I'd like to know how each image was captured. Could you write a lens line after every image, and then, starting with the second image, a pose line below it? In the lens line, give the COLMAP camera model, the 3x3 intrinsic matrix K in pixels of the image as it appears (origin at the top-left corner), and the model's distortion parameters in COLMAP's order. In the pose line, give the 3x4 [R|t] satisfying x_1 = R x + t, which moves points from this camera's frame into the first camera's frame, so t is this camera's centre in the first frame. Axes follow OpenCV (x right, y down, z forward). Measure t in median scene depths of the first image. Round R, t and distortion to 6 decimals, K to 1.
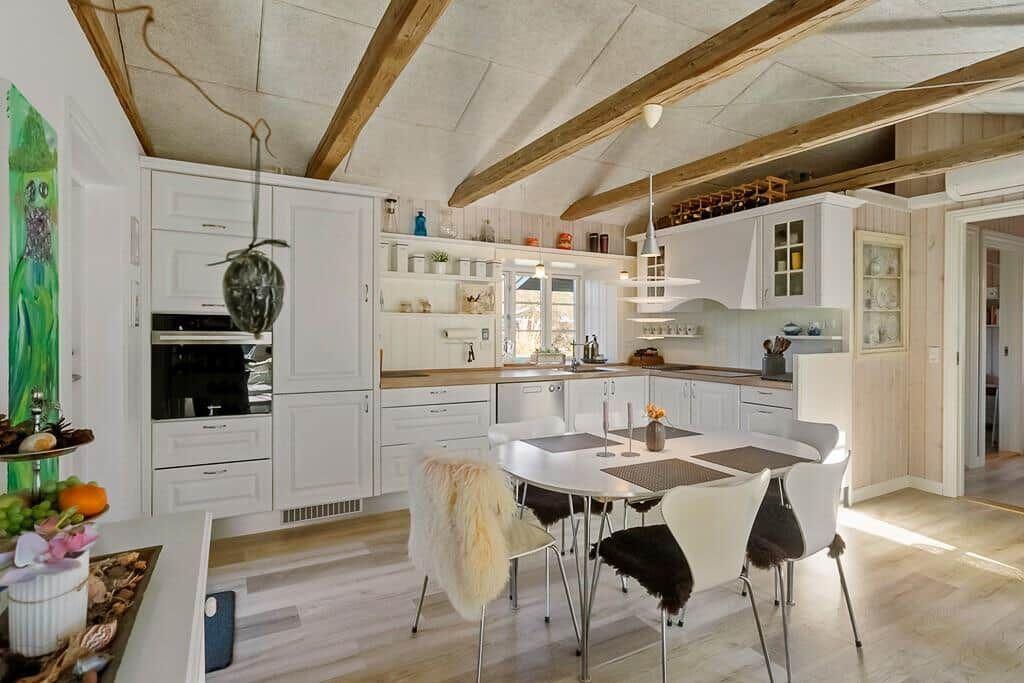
lens RADIAL K [[541.0, 0, 522.2], [0, 541.0, 337.3], [0, 0, 1]] dist [-0.009038, -0.002643]
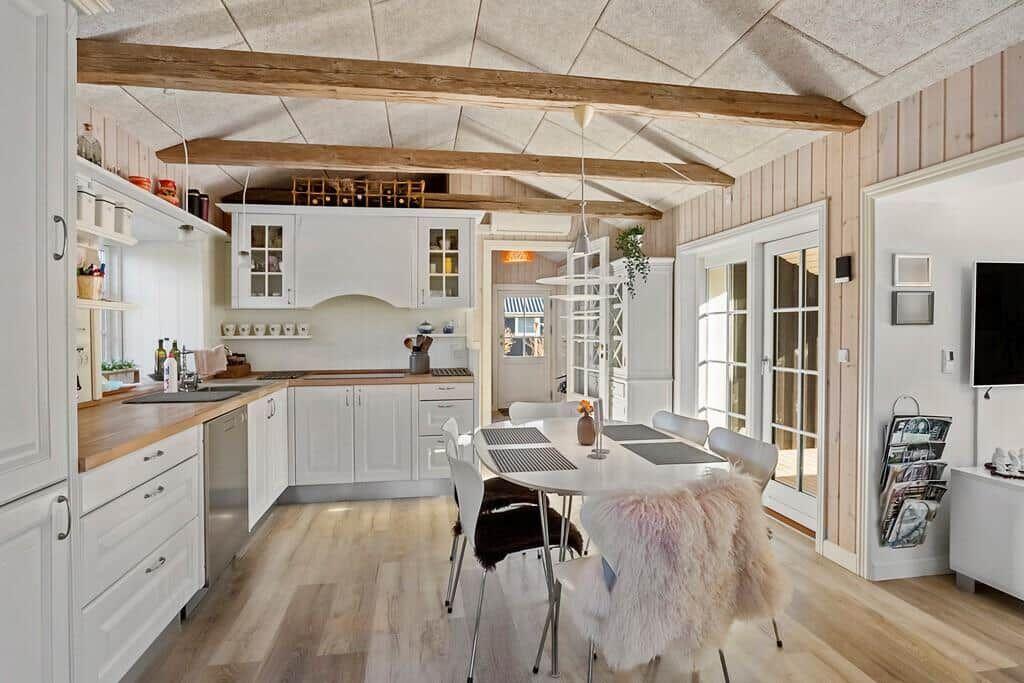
lens RADIAL K [[541.0, 0, 516.6], [0, 541.0, 336.6], [0, 0, 1]] dist [-0.009038, -0.002643]
pose [[0.331621, -0.020936, 0.943181, -0.474778], [0.022083, 0.999652, 0.014425, -0.008991], [-0.943154, 0.016045, 0.331967, 0.491690]]
